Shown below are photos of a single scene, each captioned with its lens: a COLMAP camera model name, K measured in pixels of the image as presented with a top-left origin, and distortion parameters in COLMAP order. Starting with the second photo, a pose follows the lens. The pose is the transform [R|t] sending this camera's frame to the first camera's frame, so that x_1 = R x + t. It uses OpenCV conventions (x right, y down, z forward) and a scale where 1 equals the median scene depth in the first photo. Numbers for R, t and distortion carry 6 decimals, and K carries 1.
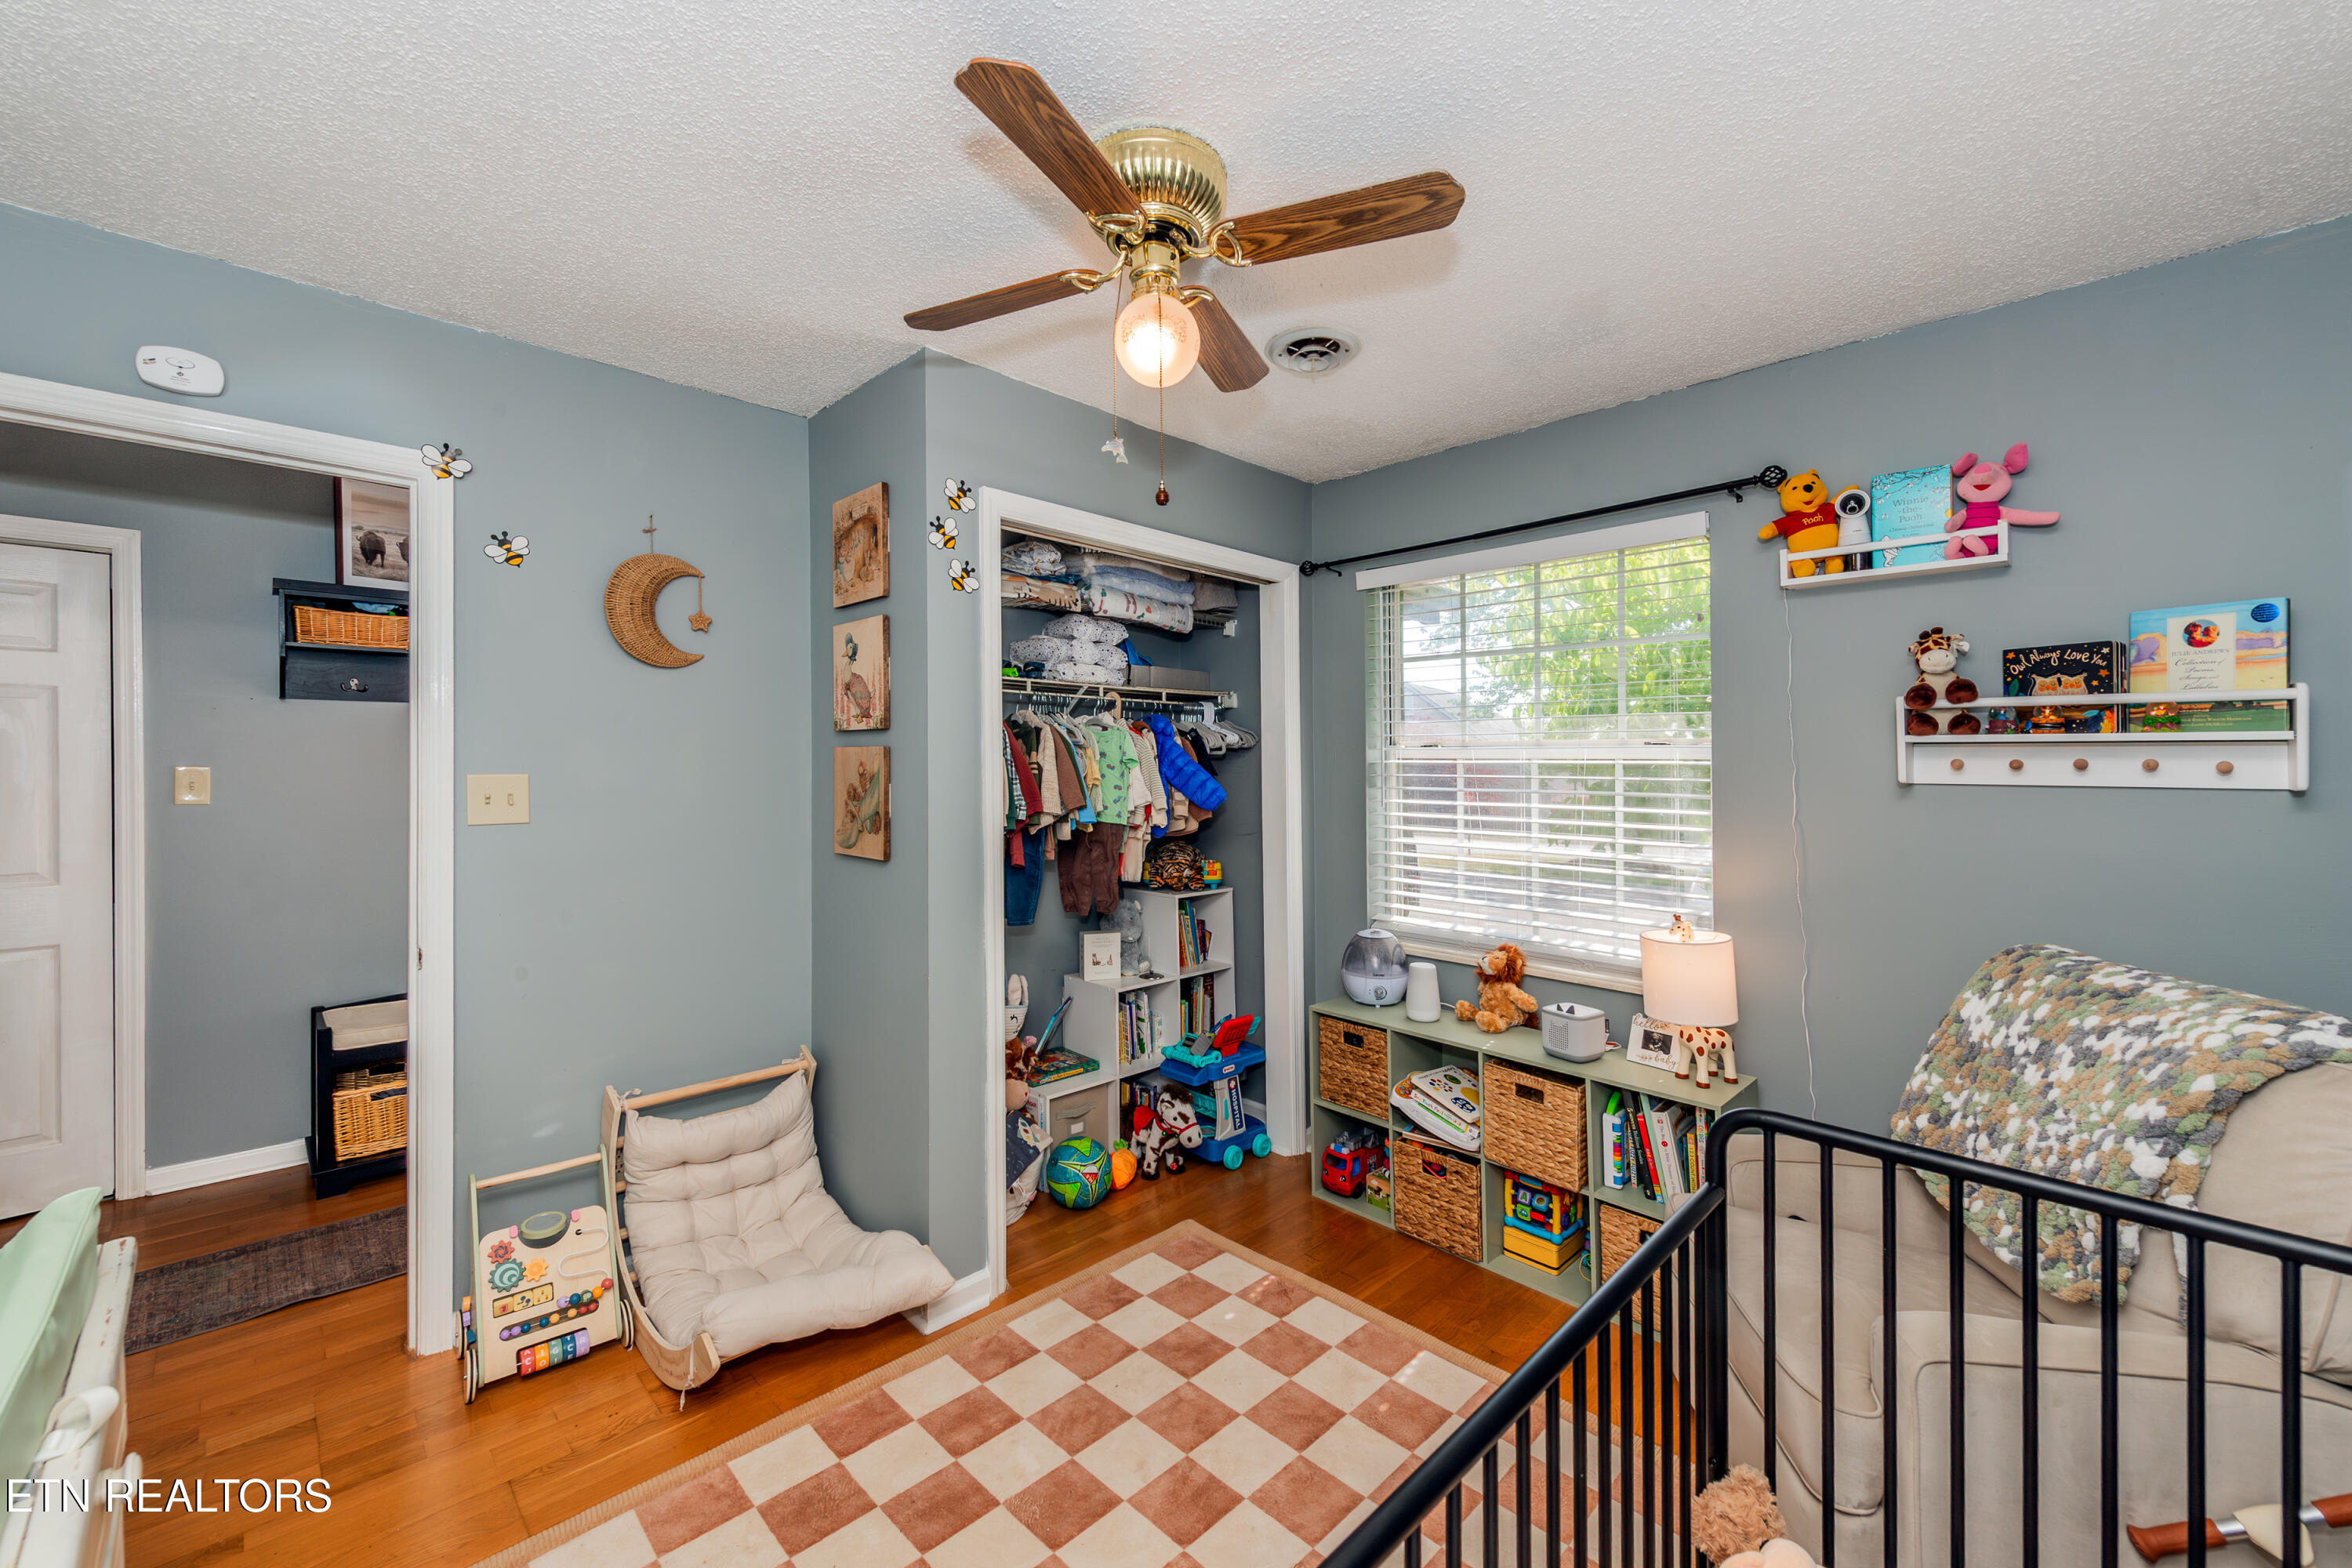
lens RADIAL K [[928.5, 0, 1175.3], [0, 928.5, 761.3], [0, 0, 1]] dist [0.000915, 0.000123]
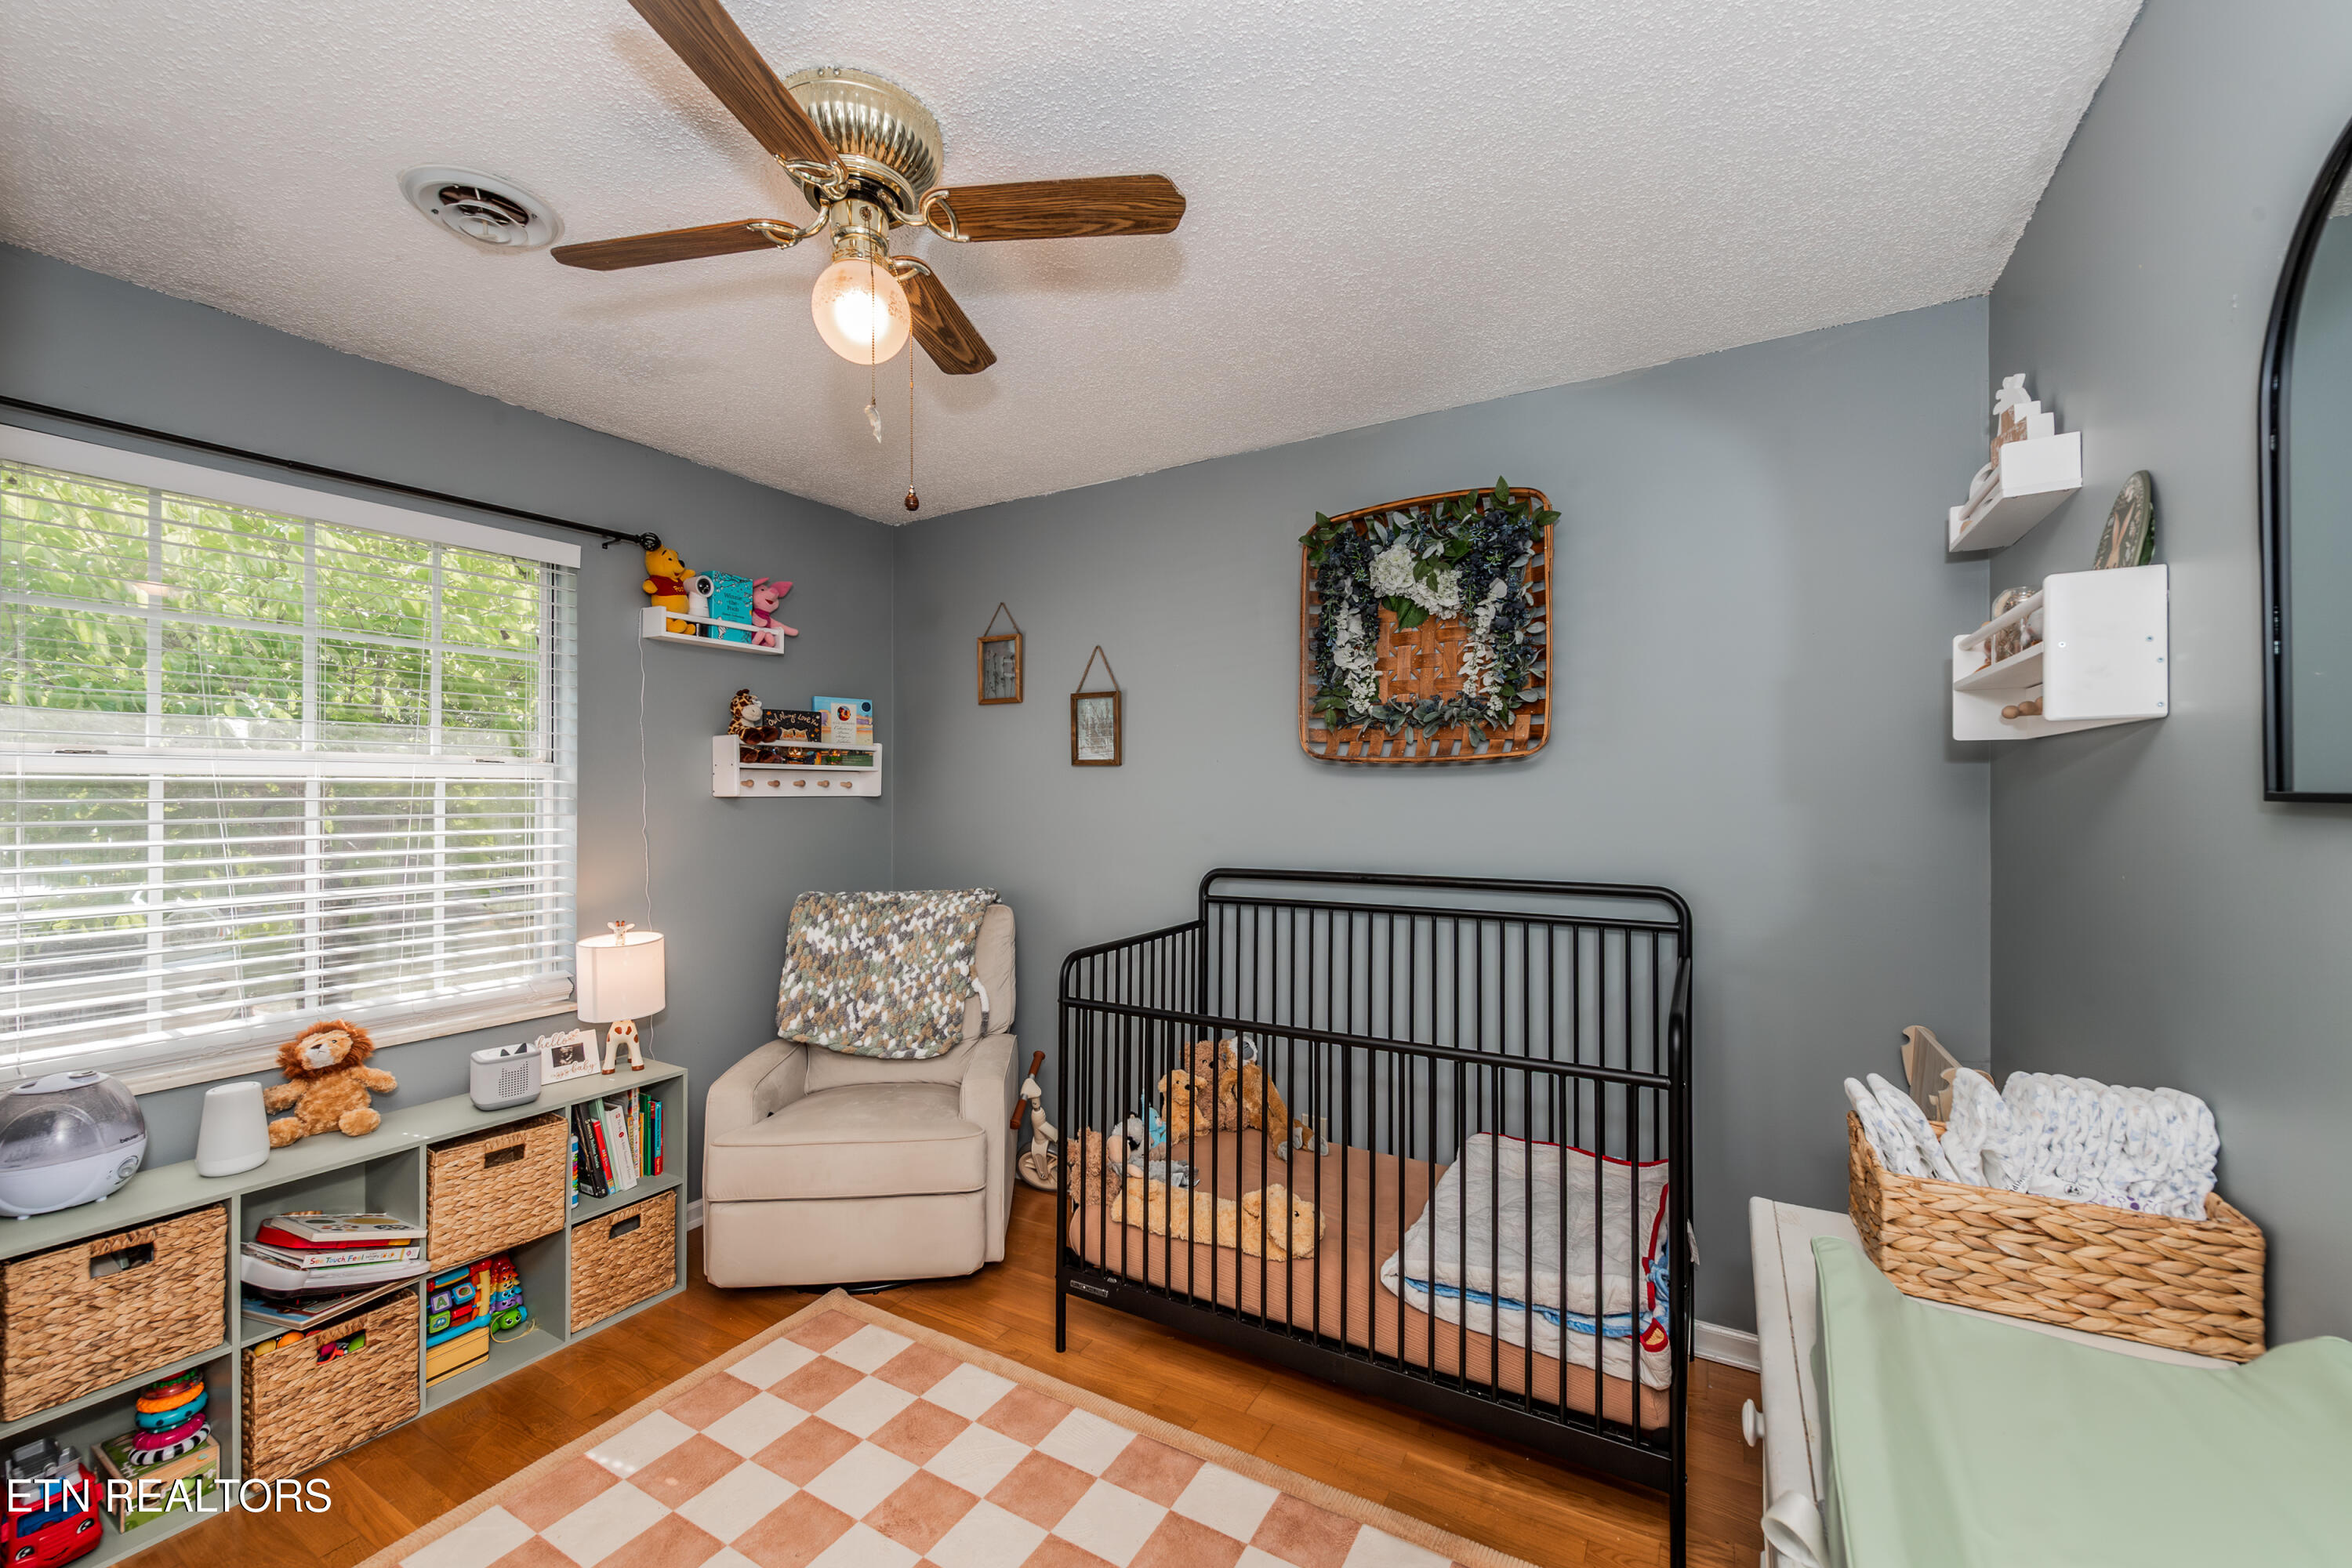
lens RADIAL K [[921.7, 0, 1184.6], [0, 921.7, 777.1], [0, 0, 1]] dist [0.011787, -0.004743]
pose [[-0.272581, 0.008249, 0.962097, -0.861310], [-0.001269, 0.999959, -0.008933, 0.006939], [-0.962132, -0.003656, -0.272559, 0.831864]]
